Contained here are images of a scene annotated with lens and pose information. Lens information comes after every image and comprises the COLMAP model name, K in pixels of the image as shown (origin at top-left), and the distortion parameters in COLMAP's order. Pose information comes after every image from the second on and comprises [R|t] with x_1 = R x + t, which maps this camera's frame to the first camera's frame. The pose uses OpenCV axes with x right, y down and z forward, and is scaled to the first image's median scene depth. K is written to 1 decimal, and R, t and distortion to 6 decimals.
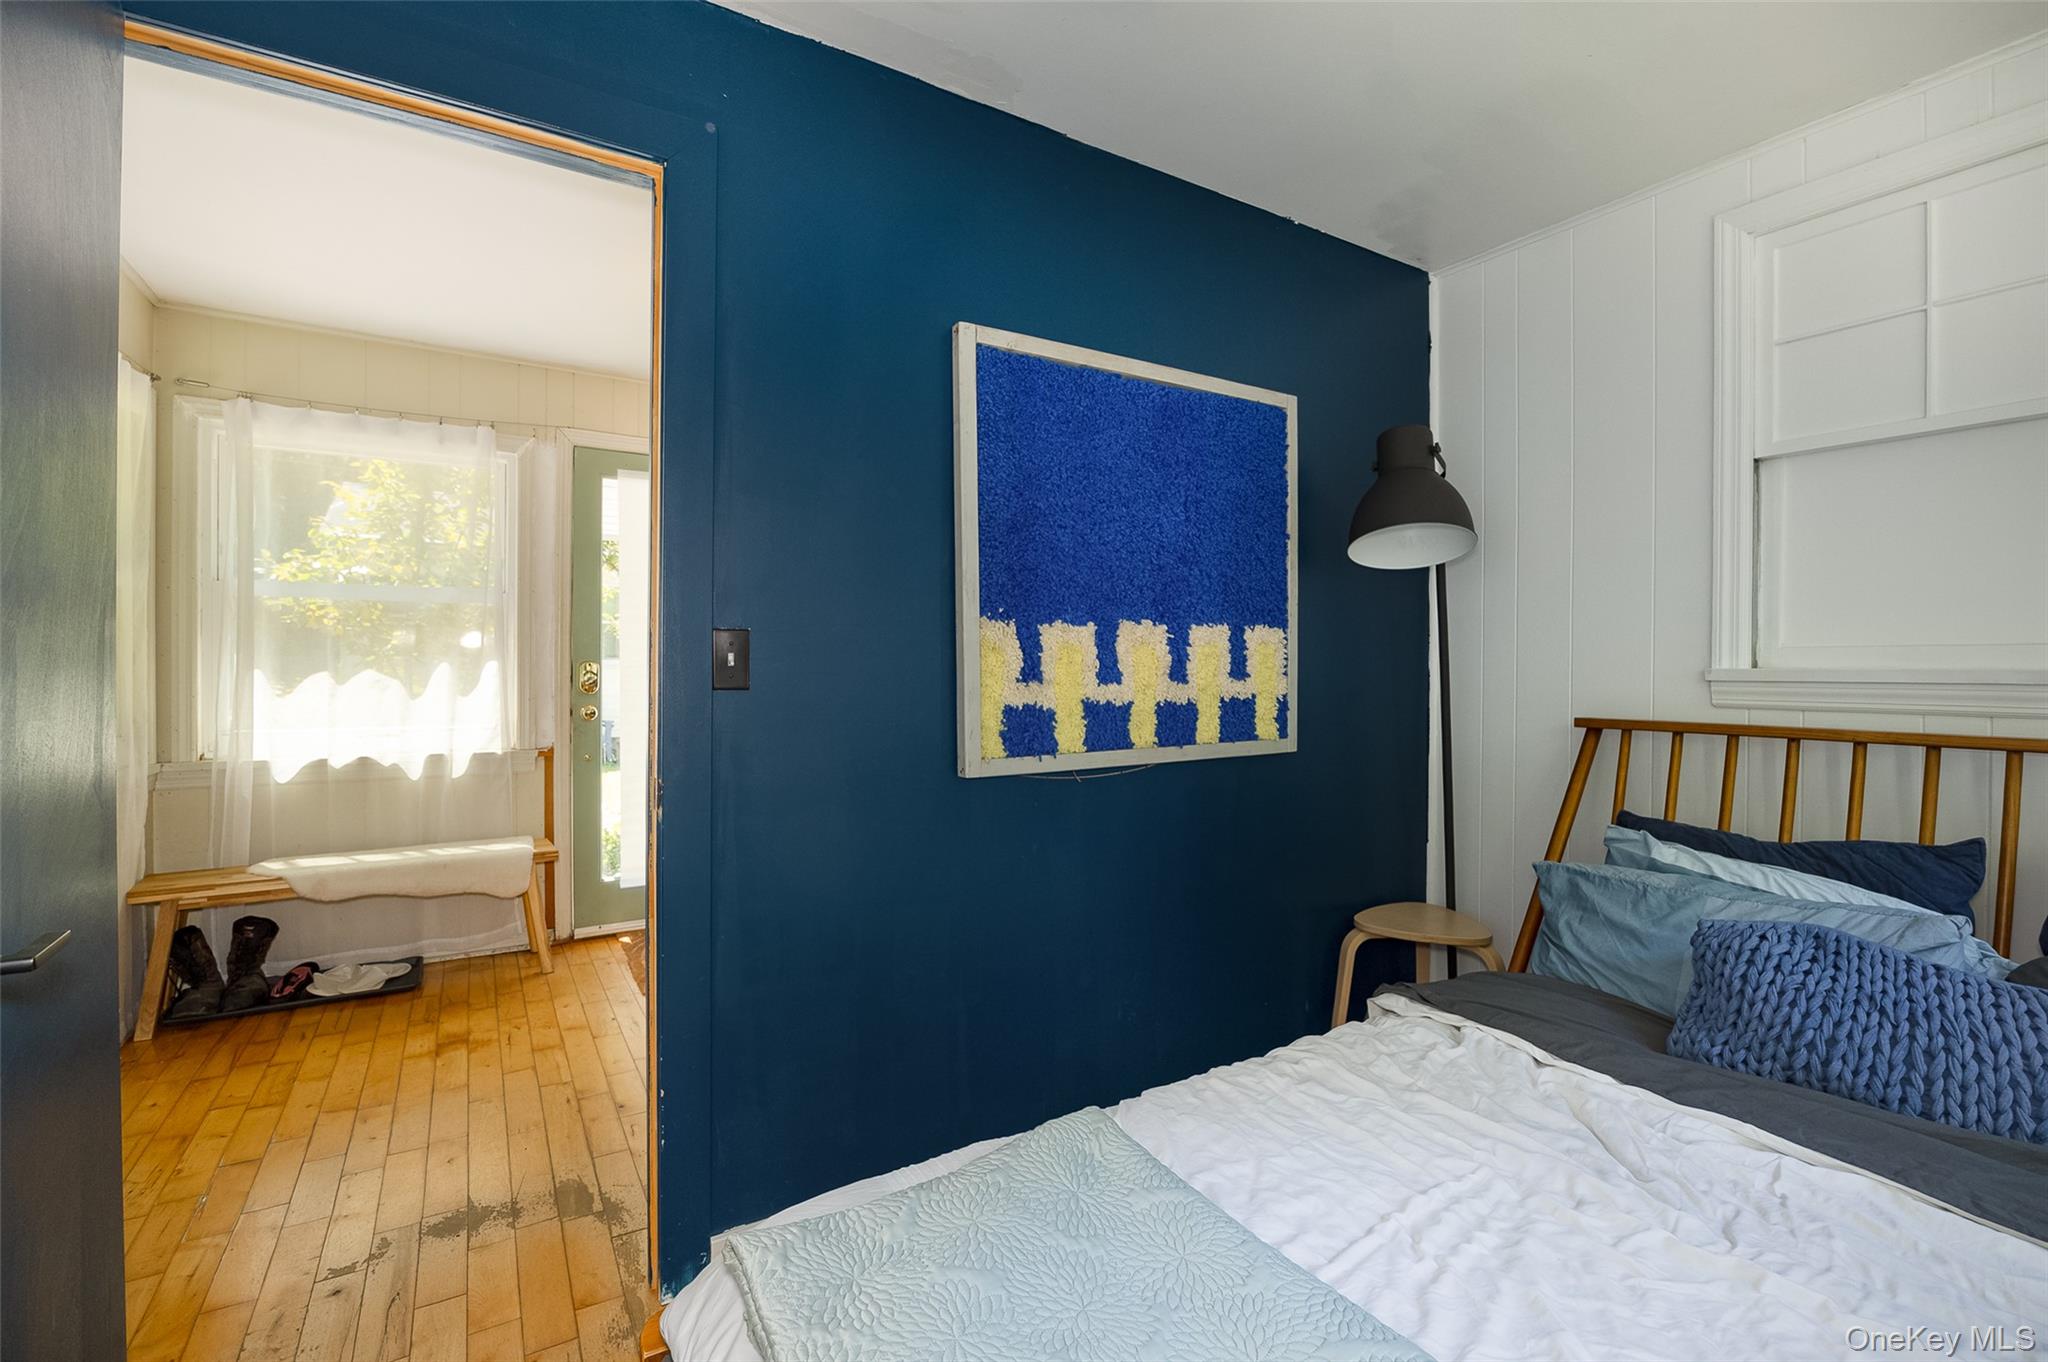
lens RADIAL K [[904.8, 0, 1021.2], [0, 904.8, 673.3], [0, 0, 1]] dist [-0.000156, -0.000013]
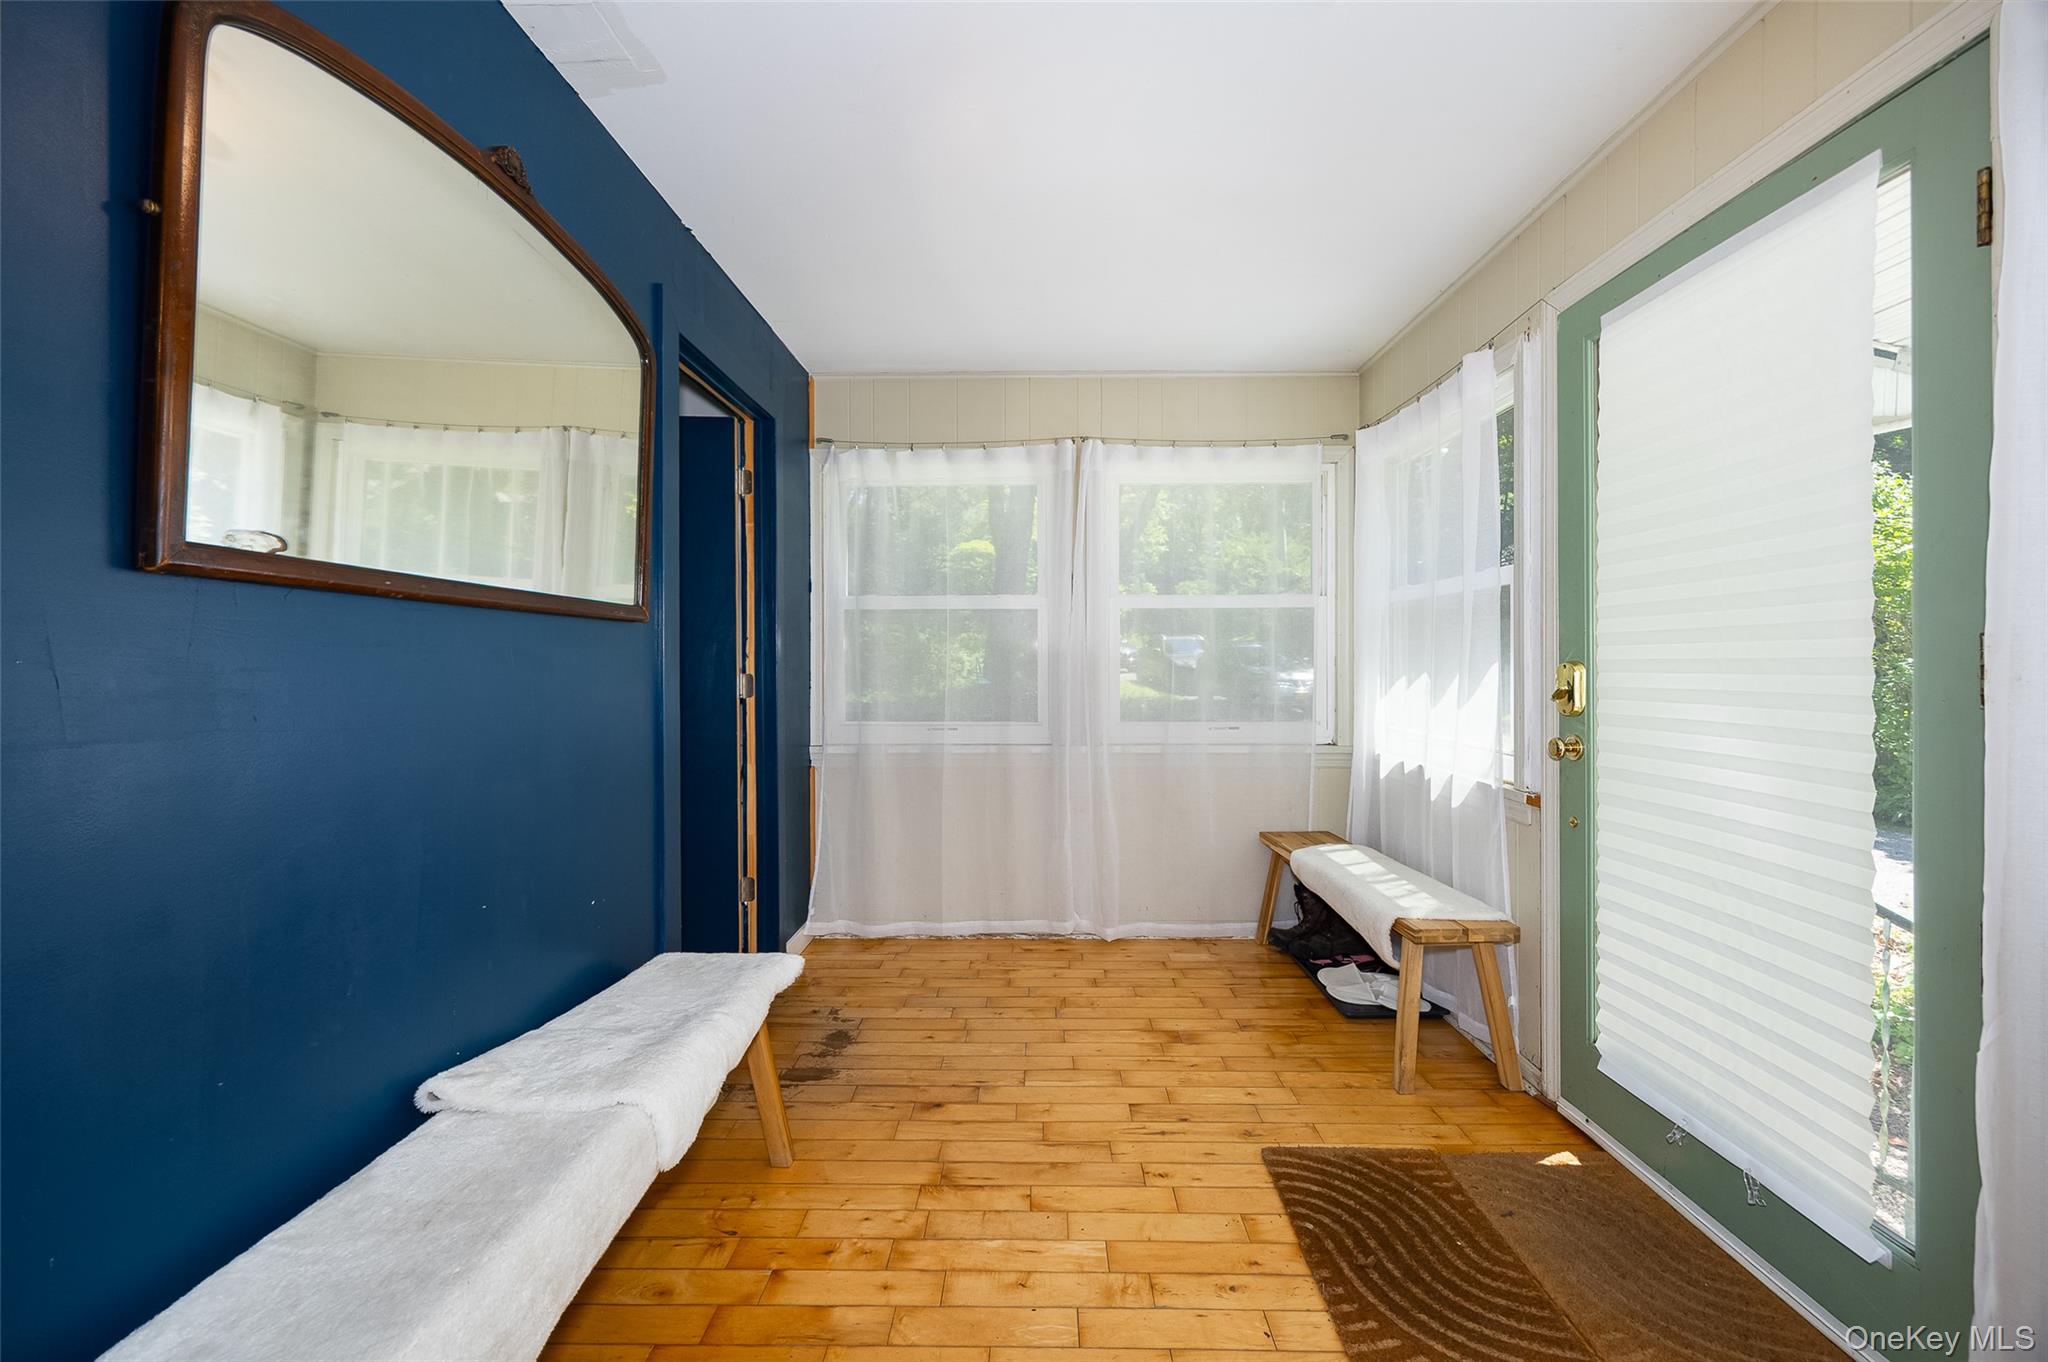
lens RADIAL K [[776.4, 0, 1022.1], [0, 776.4, 662.9], [0, 0, 1]] dist [-0.003007, 0.000053]
pose [[-0.540535, -0.000632, -0.841321, 0.200156], [-0.006326, 0.999975, 0.003312, -0.015021], [0.841297, 0.007113, -0.540526, 1.327998]]
